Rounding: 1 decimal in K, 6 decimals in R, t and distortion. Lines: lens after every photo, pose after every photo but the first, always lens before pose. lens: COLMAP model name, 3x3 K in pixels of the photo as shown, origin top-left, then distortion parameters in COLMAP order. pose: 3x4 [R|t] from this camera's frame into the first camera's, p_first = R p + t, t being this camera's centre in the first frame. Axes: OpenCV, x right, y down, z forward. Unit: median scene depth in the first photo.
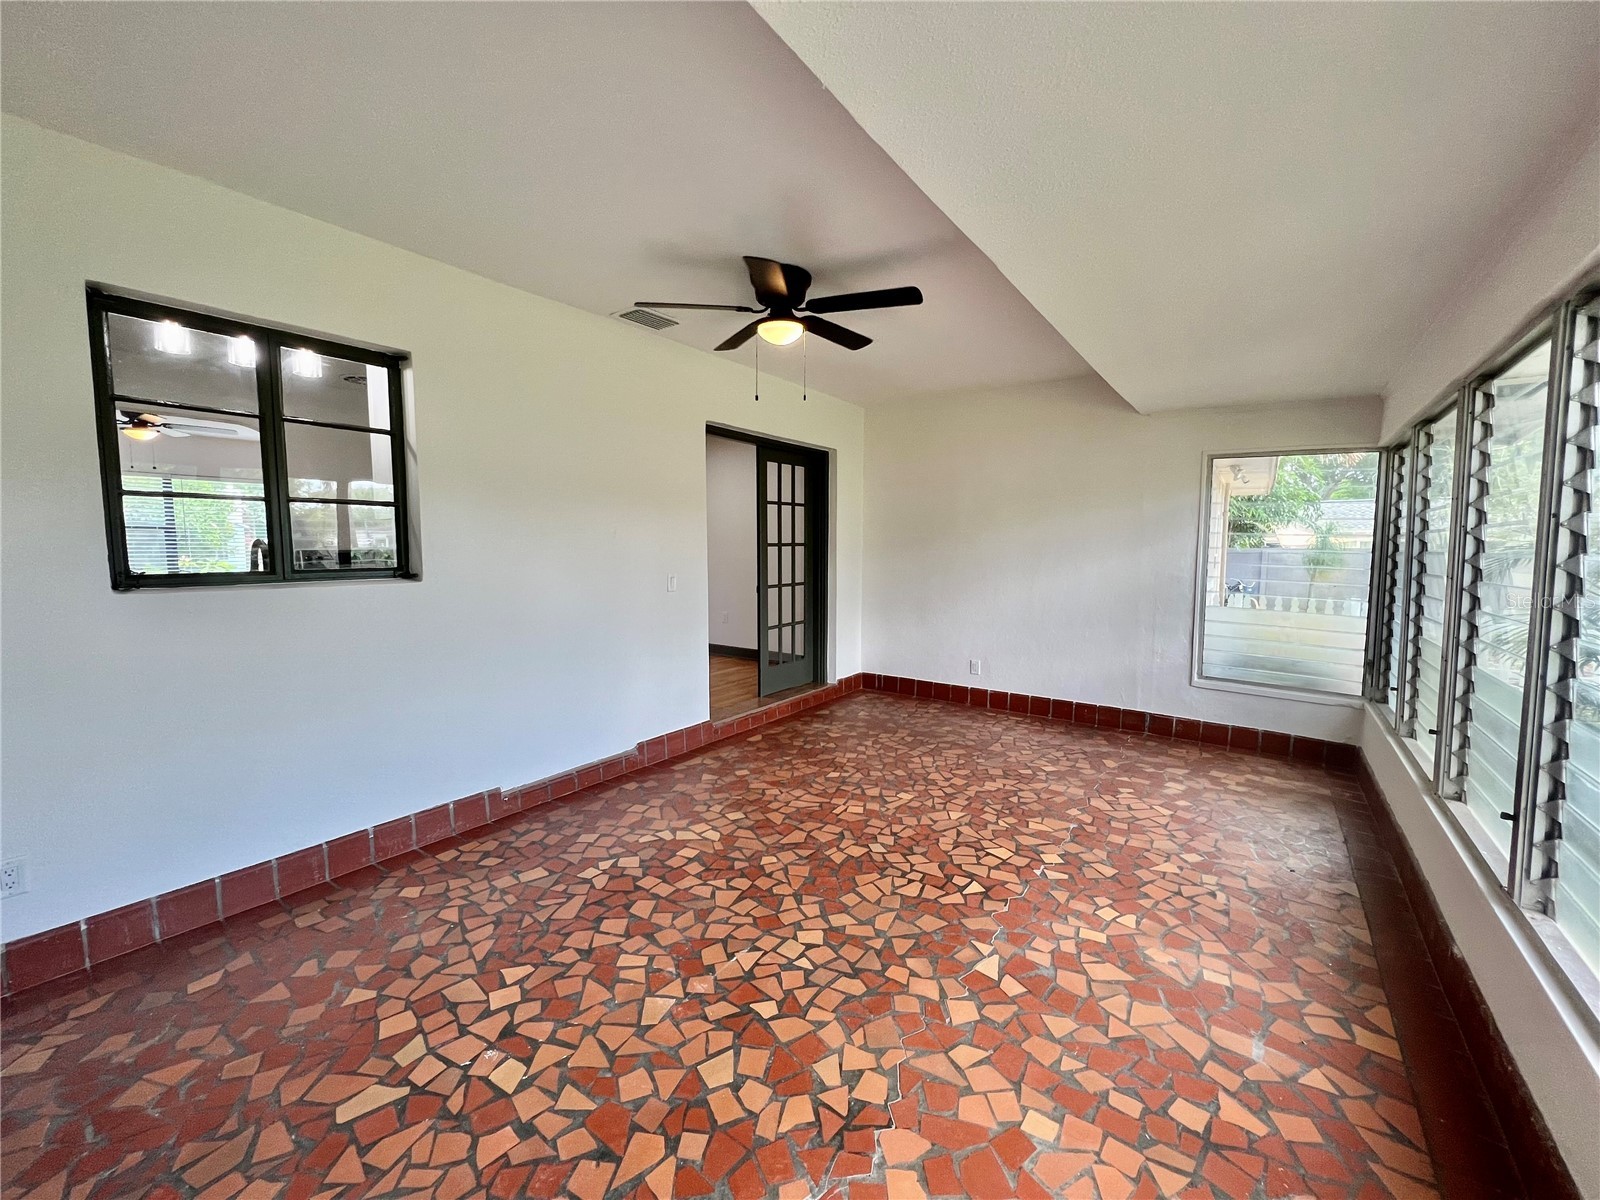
lens RADIAL K [[664.9, 0, 823.5], [0, 664.9, 599.1], [0, 0, 1]] dist [0.011548, 0.000439]
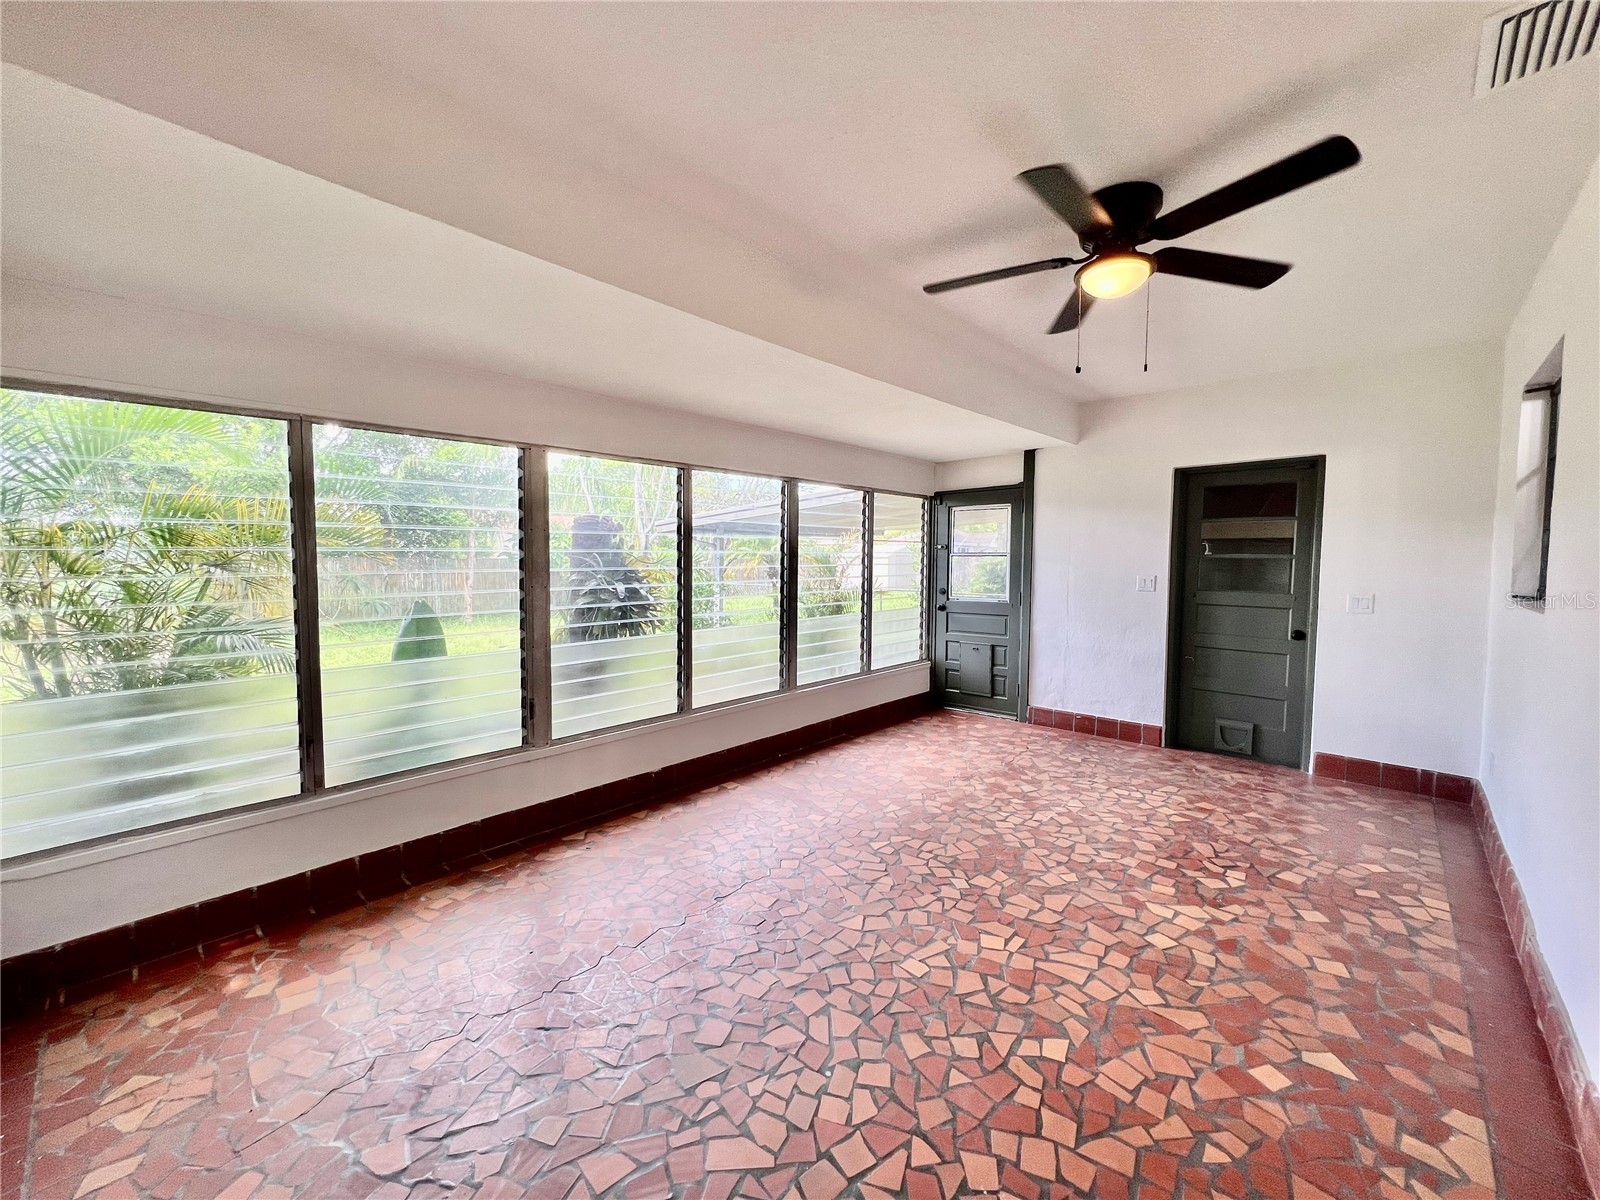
lens RADIAL K [[664.9, 0, 823.5], [0, 664.9, 599.1], [0, 0, 1]] dist [0.011548, 0.000439]
pose [[-0.993201, -0.013236, 0.115659, 0.179228], [0.003385, 0.989811, 0.142346, -0.171859], [-0.116365, 0.141770, -0.983036, 2.015075]]
